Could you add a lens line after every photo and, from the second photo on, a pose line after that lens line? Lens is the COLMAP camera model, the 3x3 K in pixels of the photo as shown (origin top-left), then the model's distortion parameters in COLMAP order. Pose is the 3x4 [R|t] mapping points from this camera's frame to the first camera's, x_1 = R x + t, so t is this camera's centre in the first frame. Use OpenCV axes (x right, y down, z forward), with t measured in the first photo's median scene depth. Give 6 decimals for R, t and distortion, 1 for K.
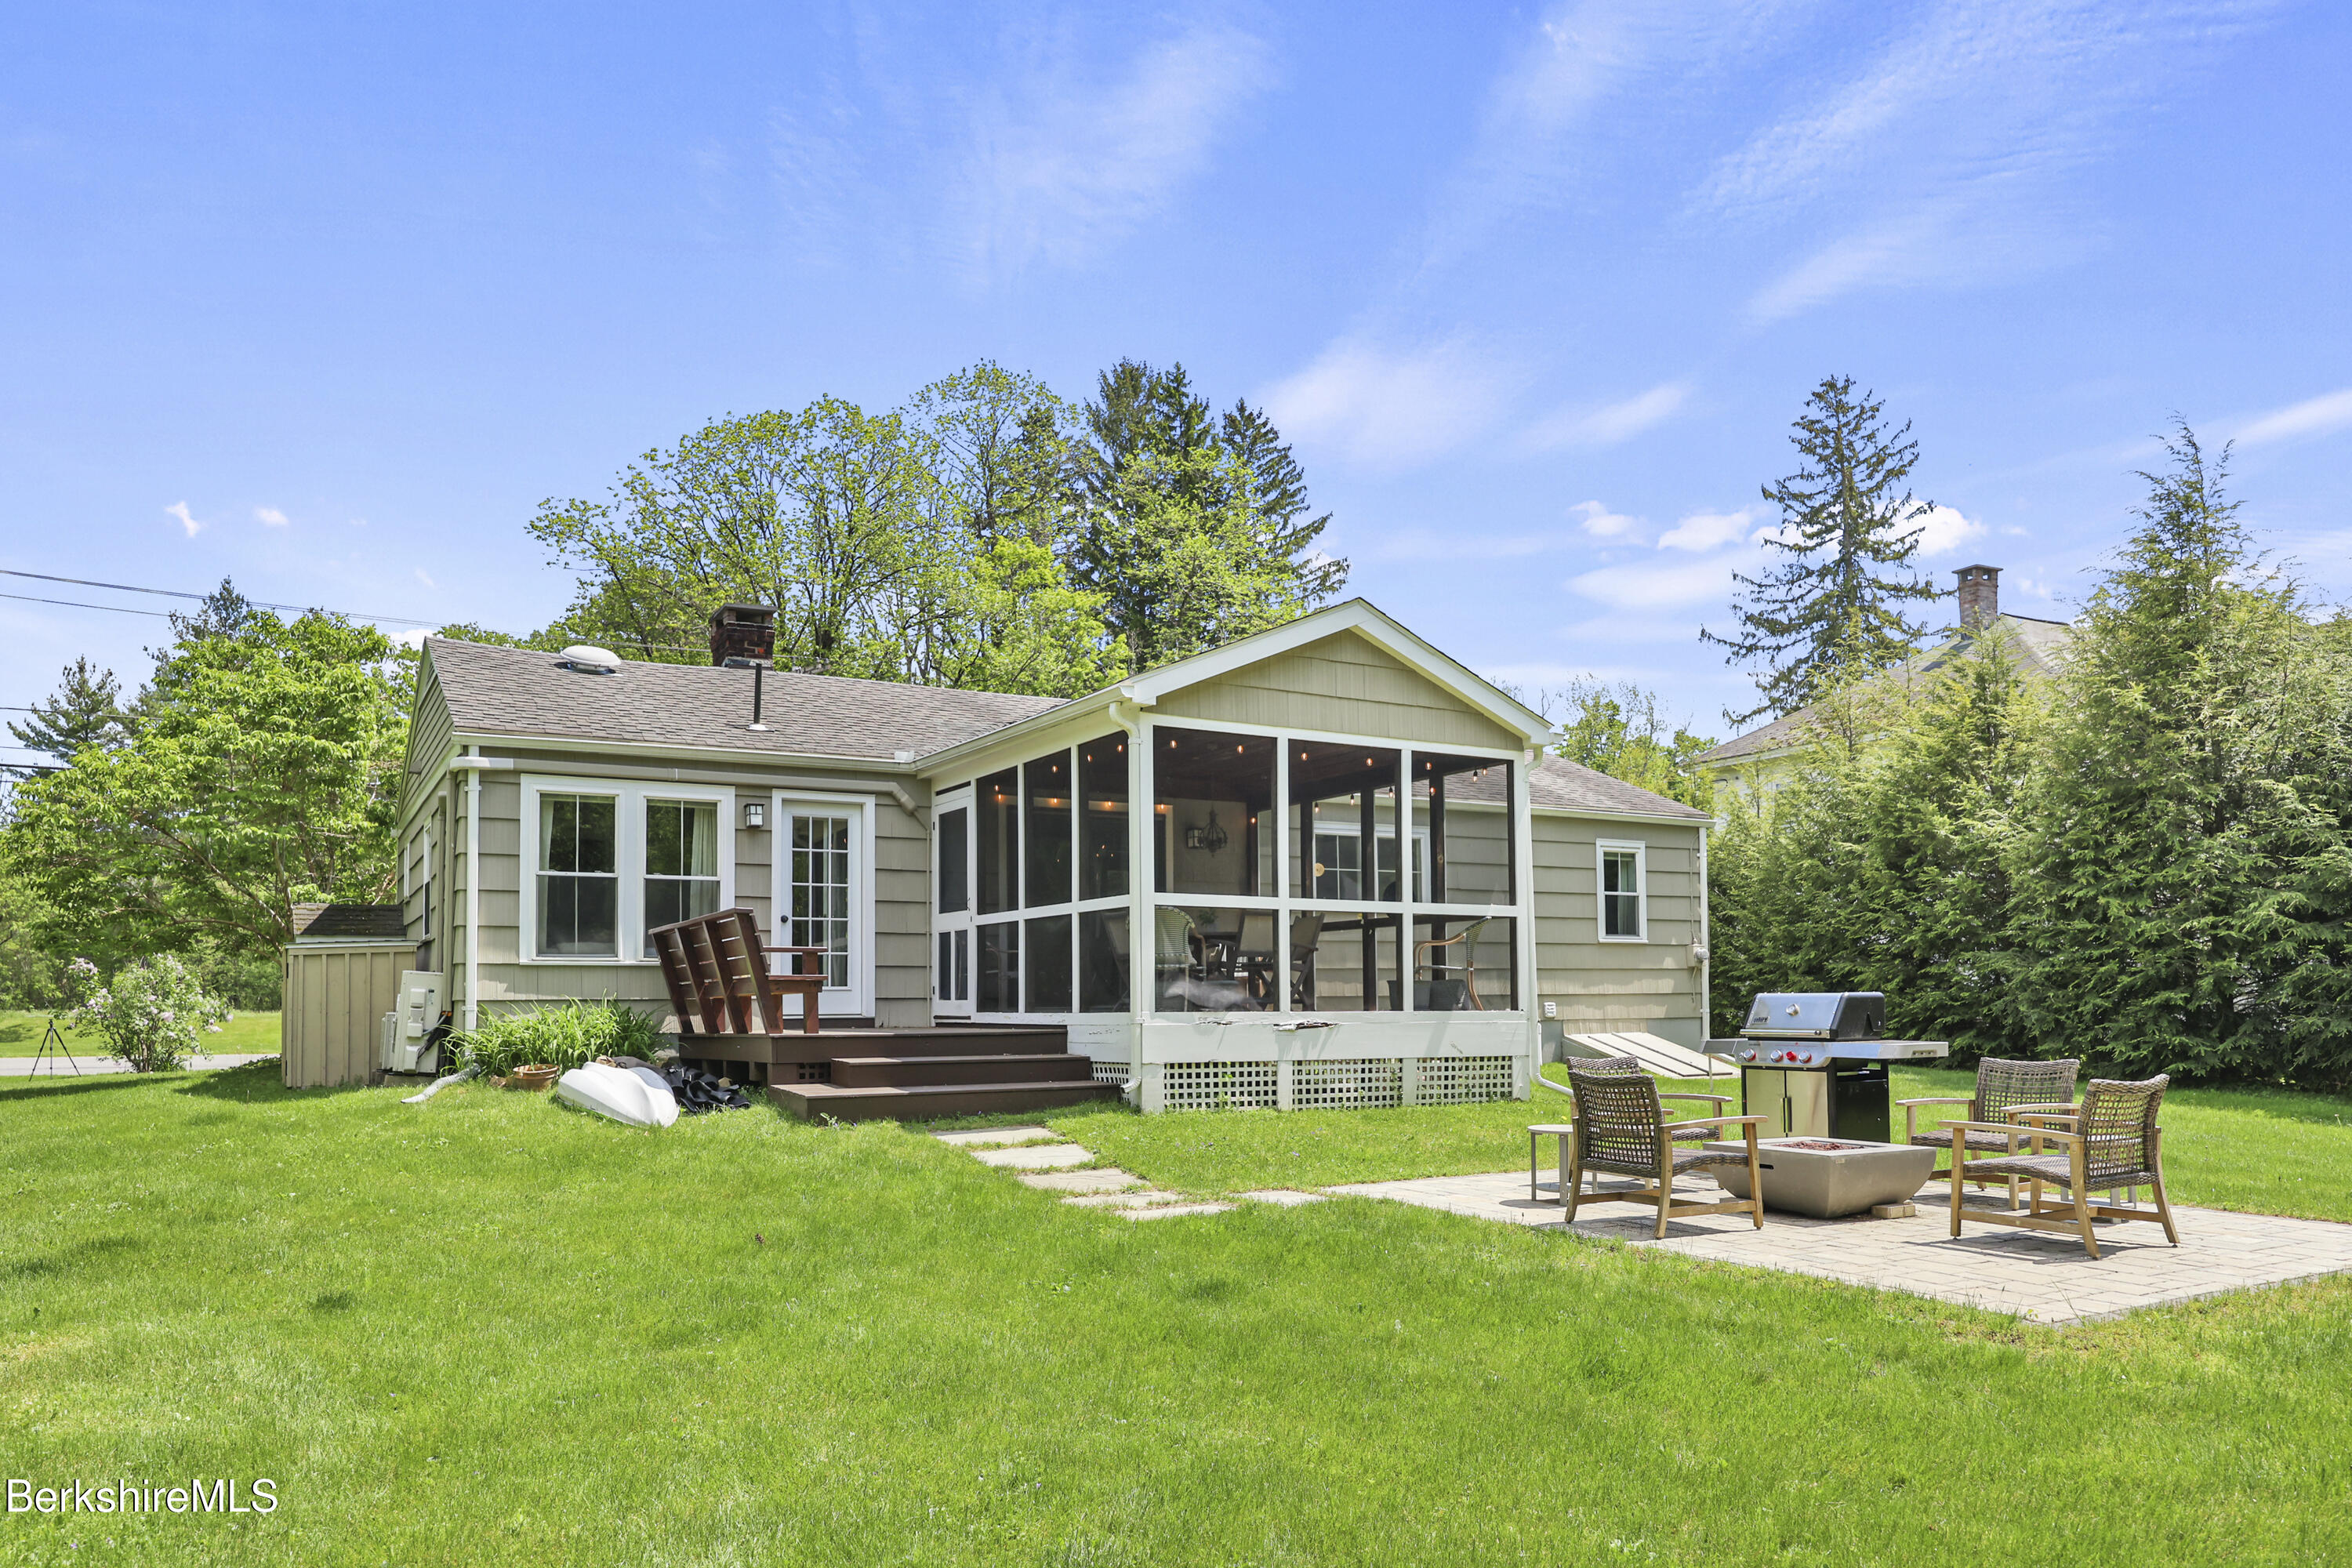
lens RADIAL K [[1597.1, 0, 1176.2], [0, 1597.1, 877.5], [0, 0, 1]] dist [-0.005998, -0.000321]
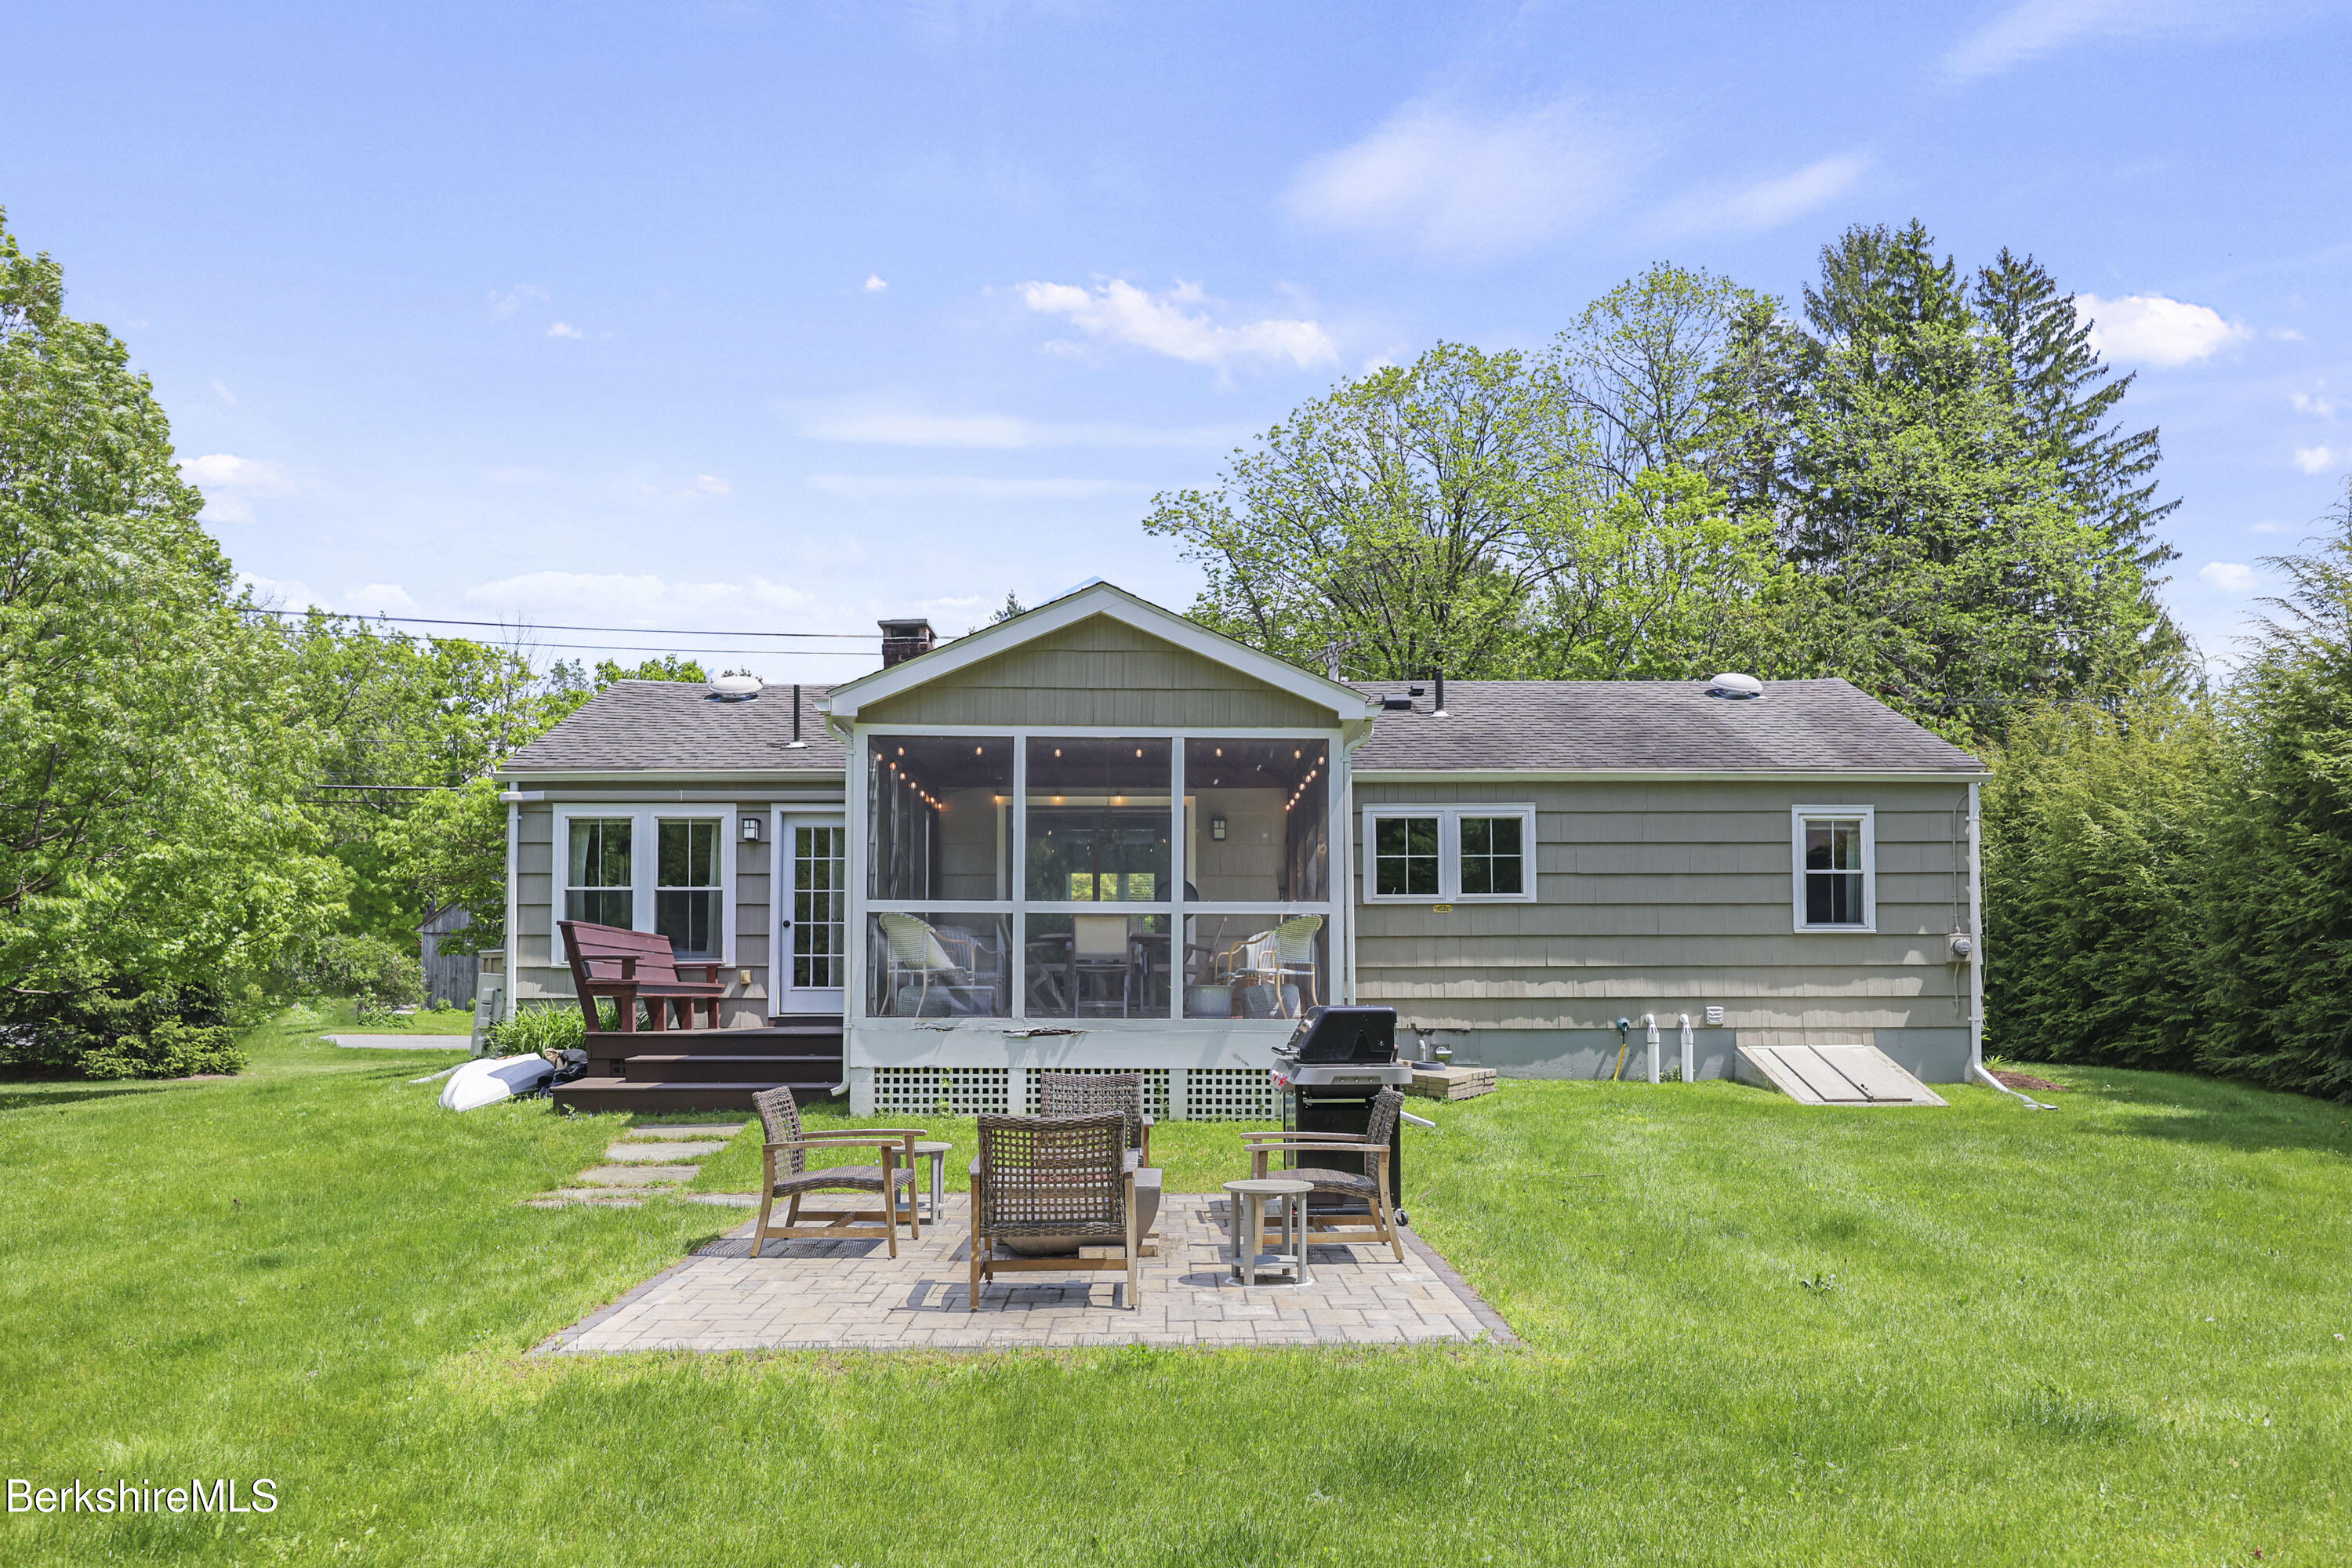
lens RADIAL K [[1760.8, 0, 1180.7], [0, 1760.8, 868.5], [0, 0, 1]] dist [-0.001691, -0.003463]
pose [[0.879013, -0.027290, -0.476016, 0.554341], [0.031823, 0.999492, 0.001465, -0.004696], [0.475735, -0.016436, 0.879435, 0.085573]]
